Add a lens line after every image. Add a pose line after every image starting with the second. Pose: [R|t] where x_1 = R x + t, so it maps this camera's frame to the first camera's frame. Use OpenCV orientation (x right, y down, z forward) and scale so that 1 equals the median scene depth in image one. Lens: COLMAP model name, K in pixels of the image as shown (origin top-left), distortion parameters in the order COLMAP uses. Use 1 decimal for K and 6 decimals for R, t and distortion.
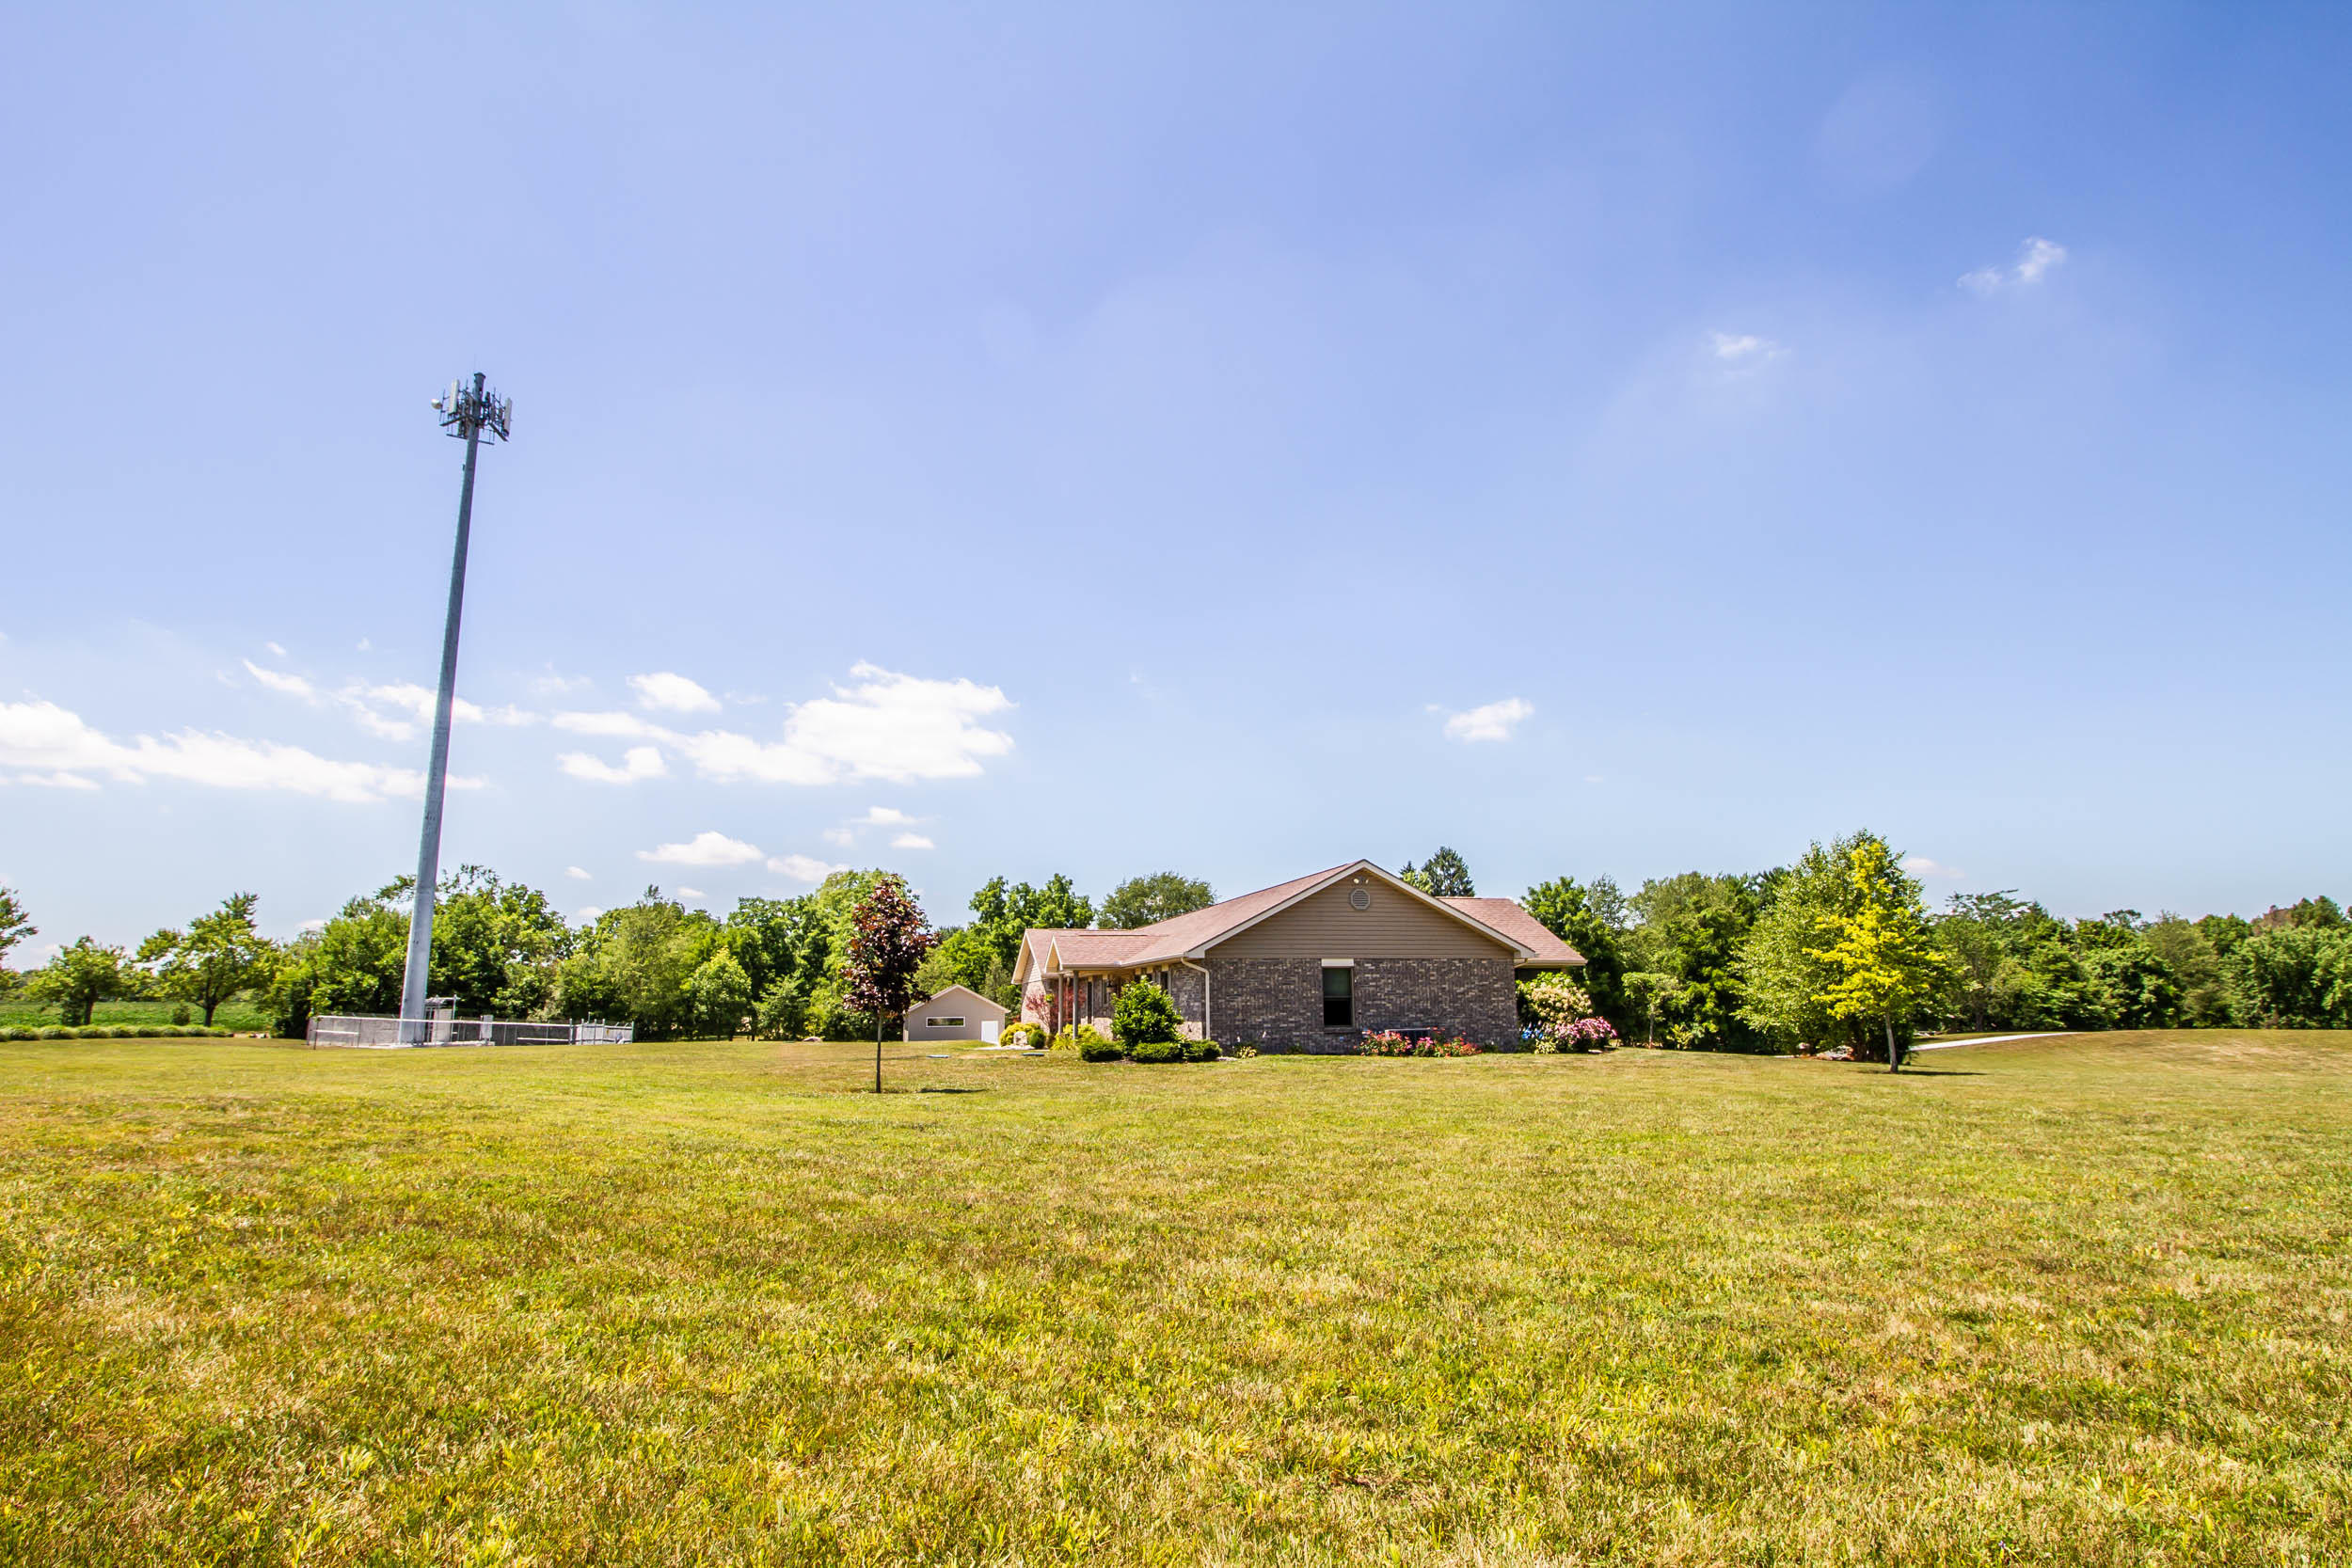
lens RADIAL K [[1300.7, 0, 1176.0], [0, 1300.7, 784.0], [0, 0, 1]] dist [-0.000140, -0.014352]
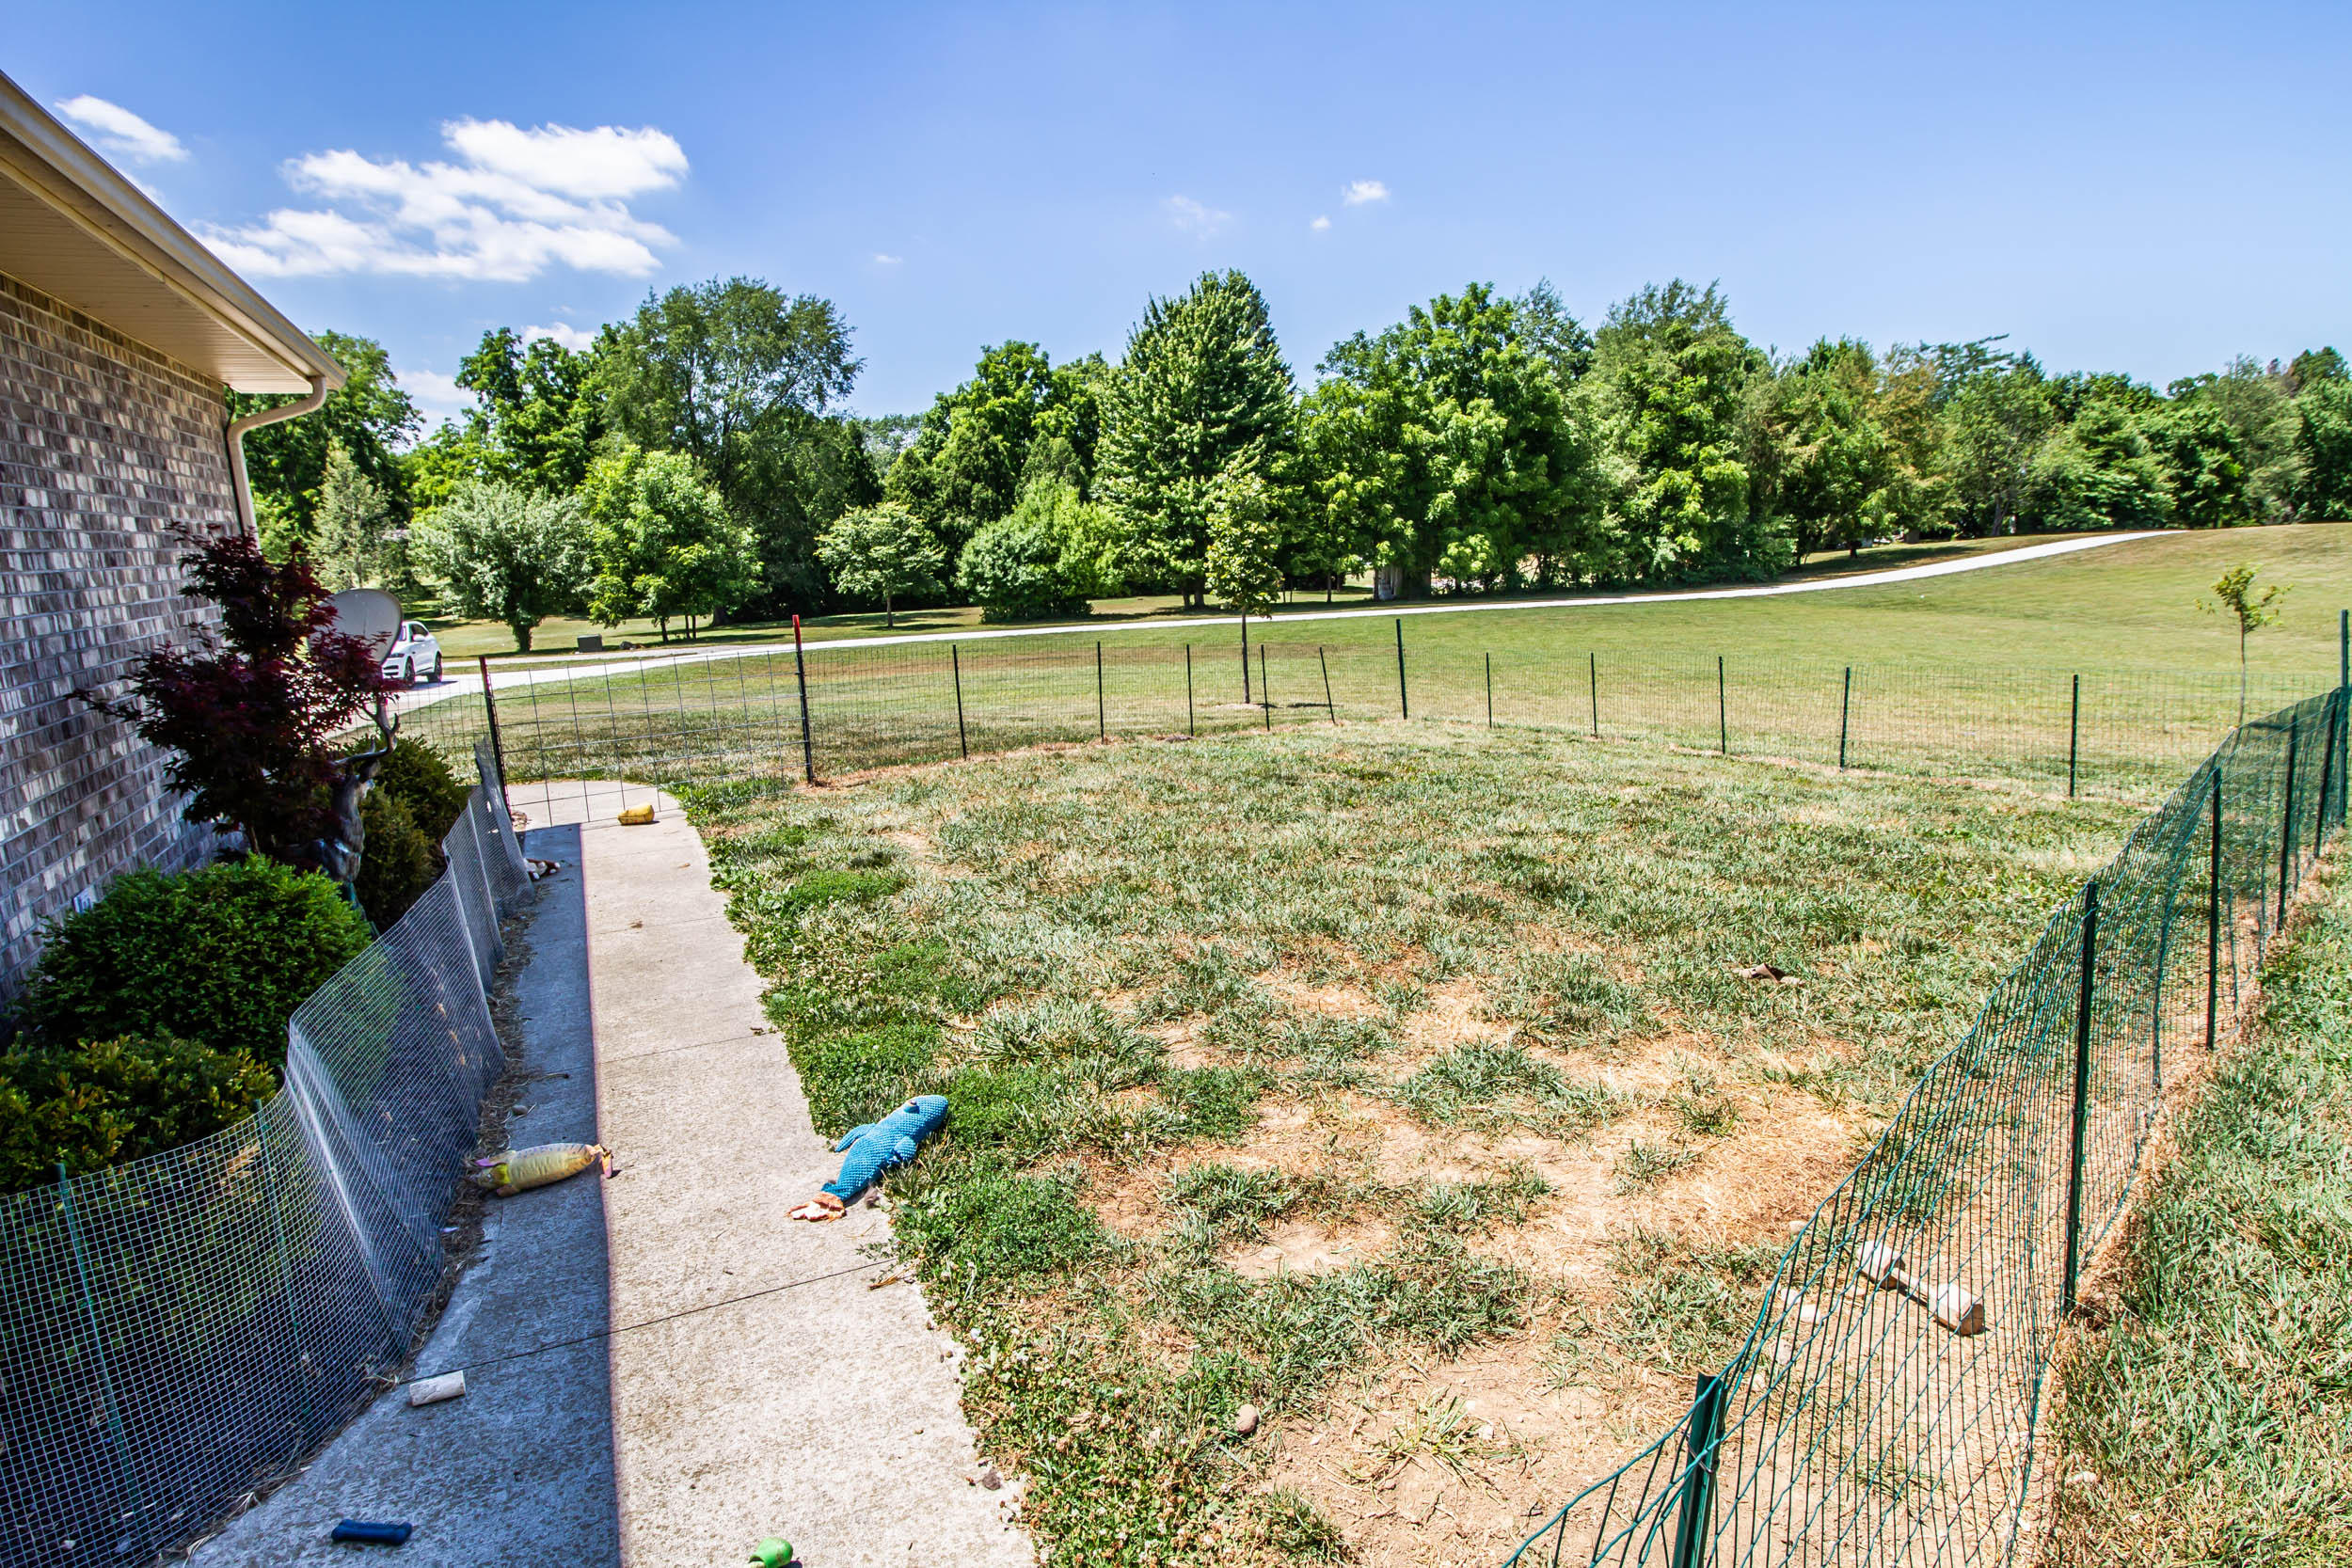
lens RADIAL K [[1300.7, 0, 1176.0], [0, 1300.7, 784.0], [0, 0, 1]] dist [-0.000140, -0.014352]
pose [[0.981136, -0.071352, 0.179669, 0.050653], [0.002614, 0.934205, 0.356726, 0.066302], [-0.193301, -0.349527, 0.916769, 0.398898]]
